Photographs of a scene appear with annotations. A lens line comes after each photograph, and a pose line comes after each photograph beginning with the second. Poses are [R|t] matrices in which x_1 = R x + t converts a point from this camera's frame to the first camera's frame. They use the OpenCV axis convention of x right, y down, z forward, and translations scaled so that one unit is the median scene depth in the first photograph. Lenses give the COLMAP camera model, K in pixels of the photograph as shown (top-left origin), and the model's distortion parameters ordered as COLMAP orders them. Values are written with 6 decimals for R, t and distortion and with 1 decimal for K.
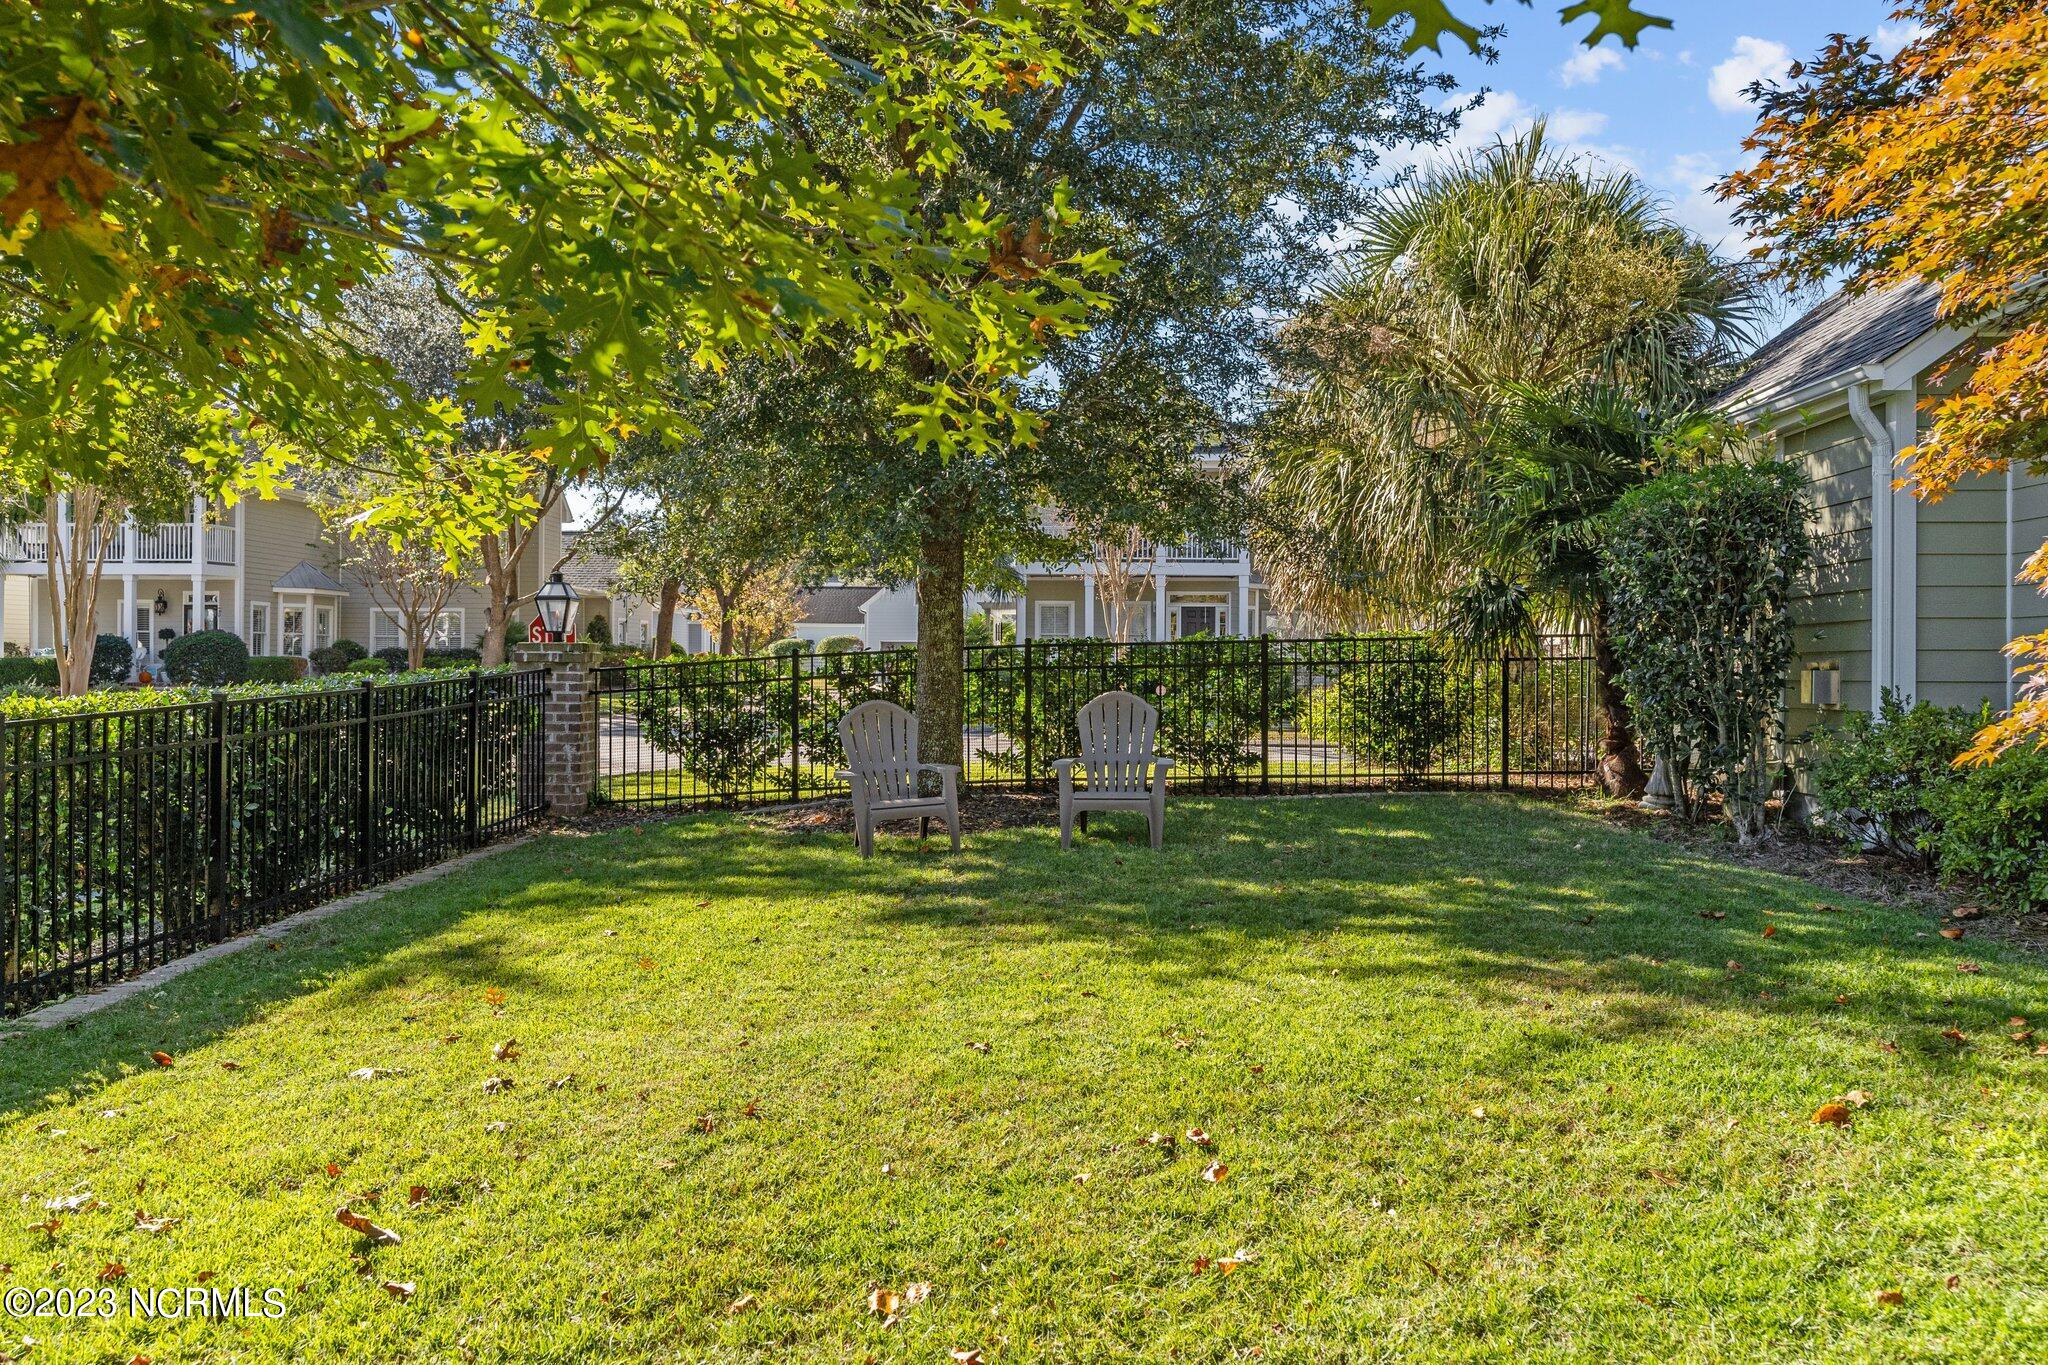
lens RADIAL K [[1595.3, 0, 1020.5], [0, 1595.3, 662.1], [0, 0, 1]] dist [0.000666, 0.002265]
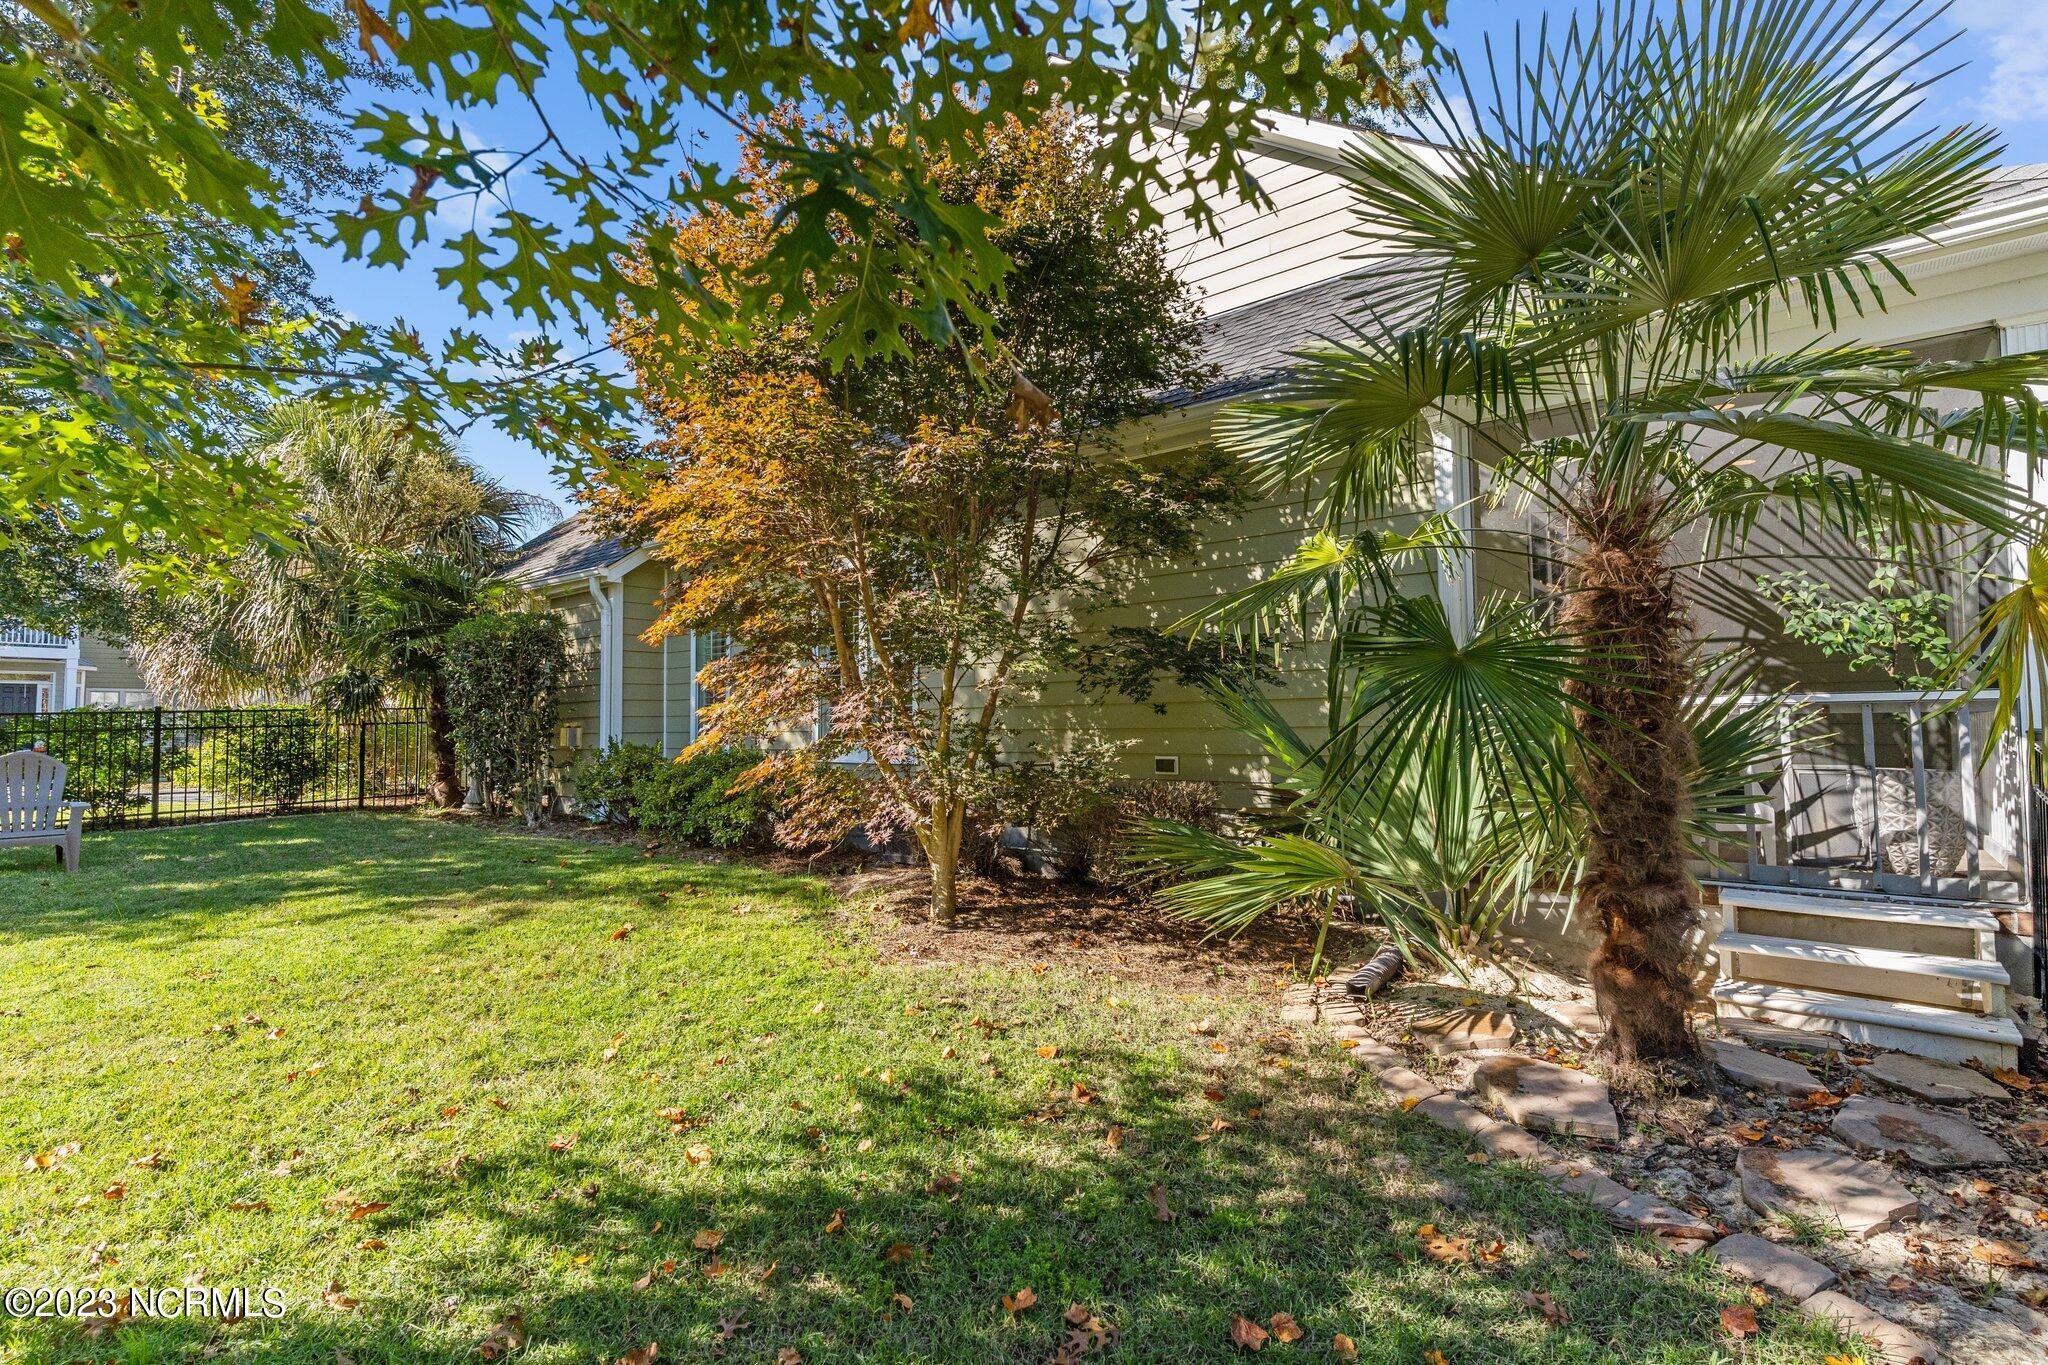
lens RADIAL K [[986.4, 0, 1024.6], [0, 986.4, 684.2], [0, 0, 1]] dist [0.006550, -0.001467]
pose [[0.594023, 0.024834, 0.804065, -0.090658], [0.010173, 0.999212, -0.038377, 0.003377], [-0.804384, 0.030976, 0.593302, -0.083838]]
